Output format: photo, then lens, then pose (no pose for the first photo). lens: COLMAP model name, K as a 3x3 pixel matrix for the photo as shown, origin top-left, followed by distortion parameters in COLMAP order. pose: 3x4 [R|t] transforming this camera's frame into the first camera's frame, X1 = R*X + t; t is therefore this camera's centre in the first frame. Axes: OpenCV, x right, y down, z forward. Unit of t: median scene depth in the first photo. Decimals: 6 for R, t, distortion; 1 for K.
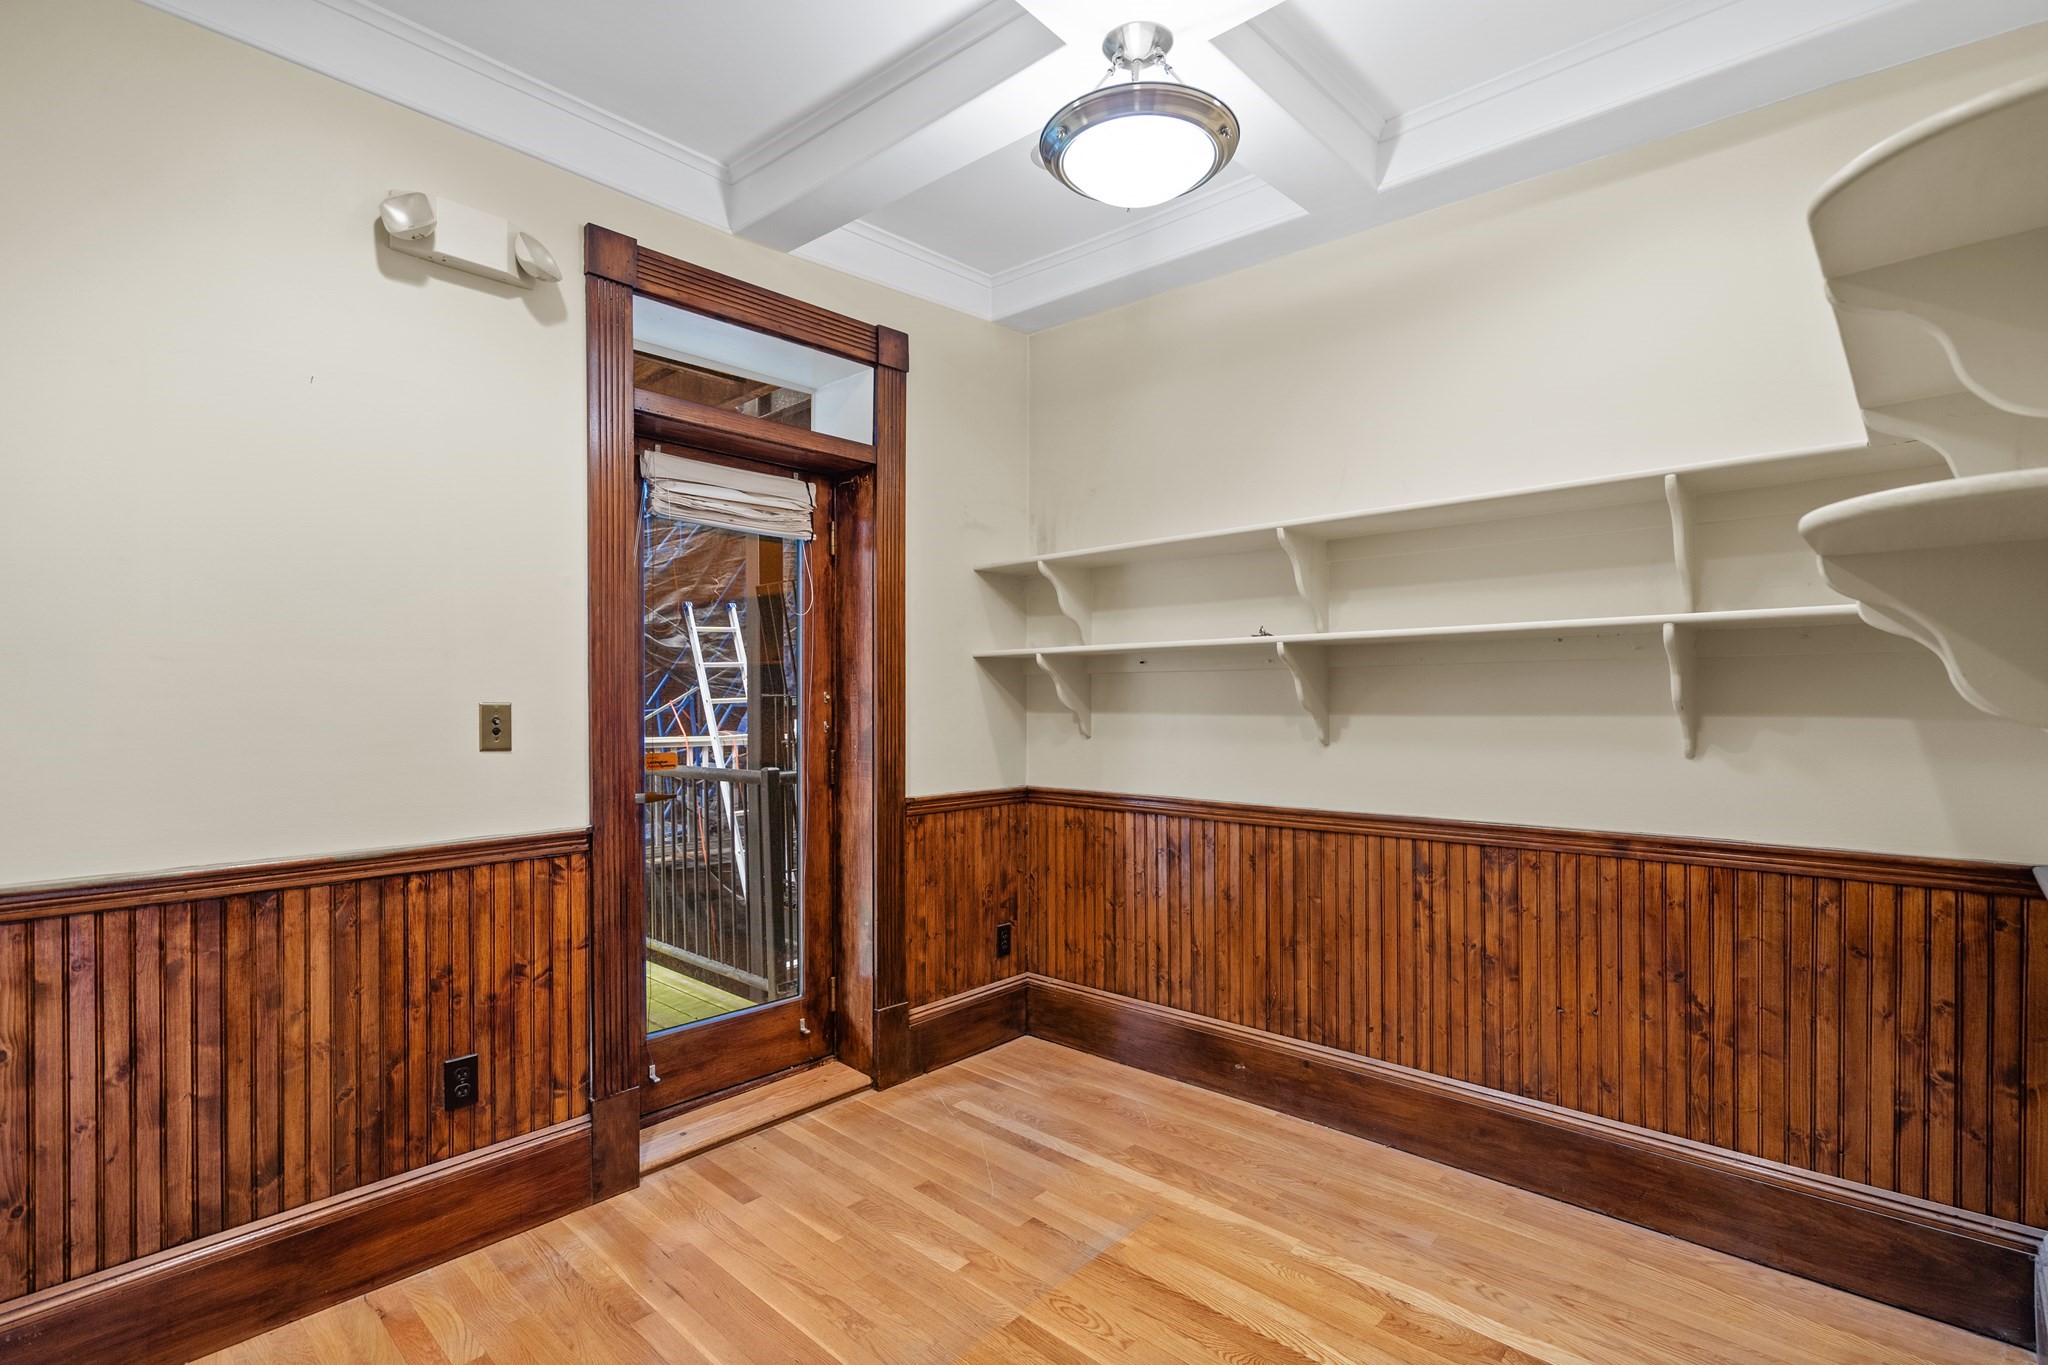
lens RADIAL K [[960.2, 0, 1021.3], [0, 960.2, 685.0], [0, 0, 1]] dist [-0.004289, 0.001762]
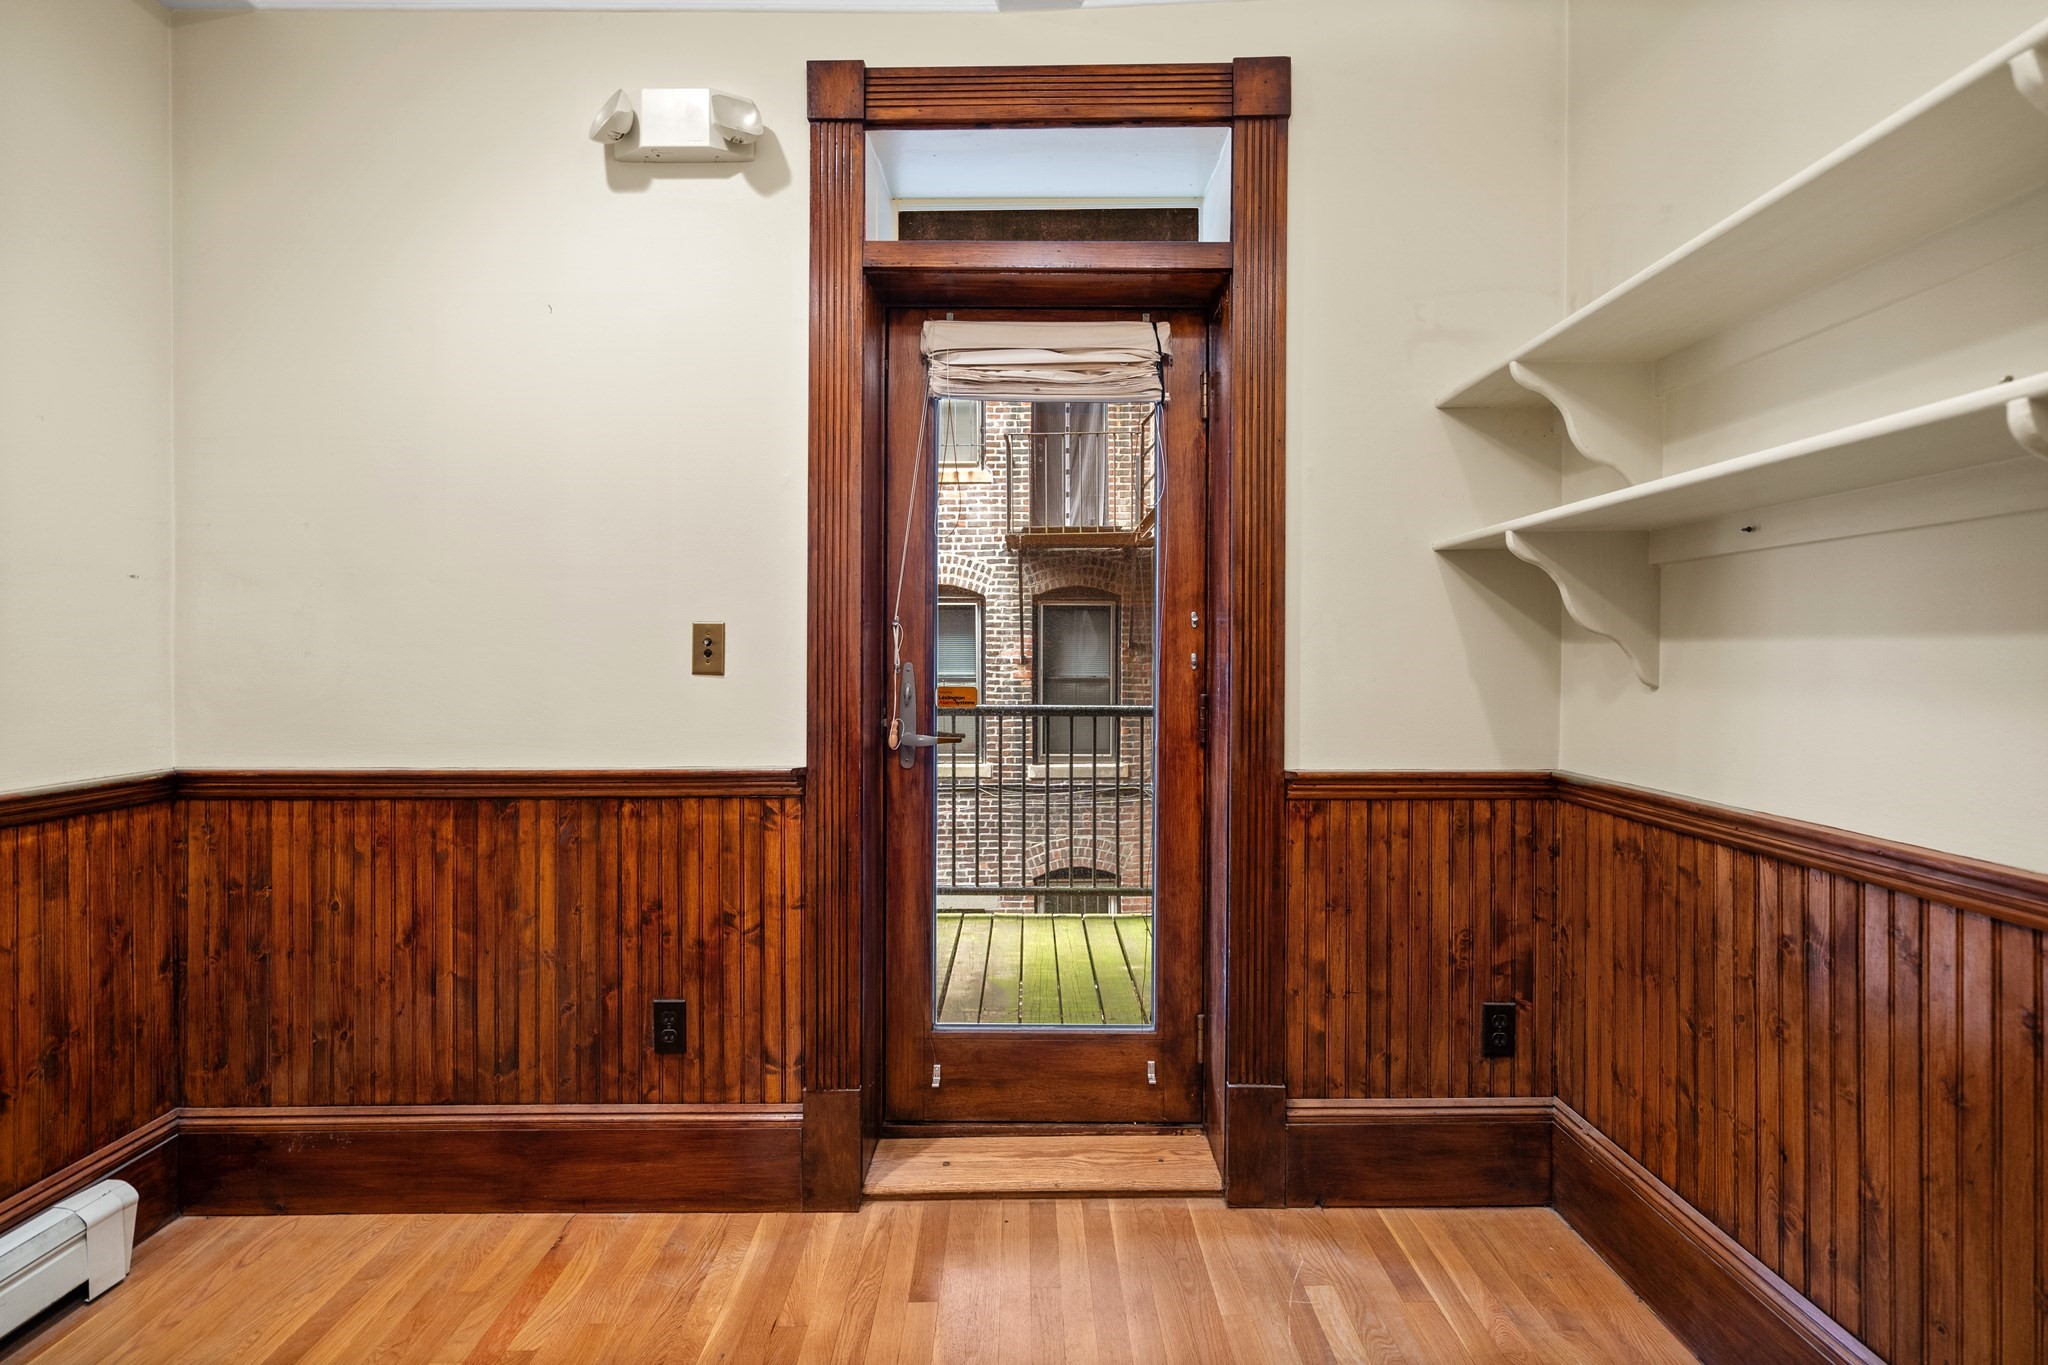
lens RADIAL K [[919.4, 0, 1081.2], [0, 919.4, 648.8], [0, 0, 1]] dist [-0.006839, 0.001438]
pose [[0.681548, -0.004114, -0.731762, 0.266831], [0.008260, 0.999964, 0.002071, 0.036156], [0.731727, -0.007456, 0.681557, 0.528926]]
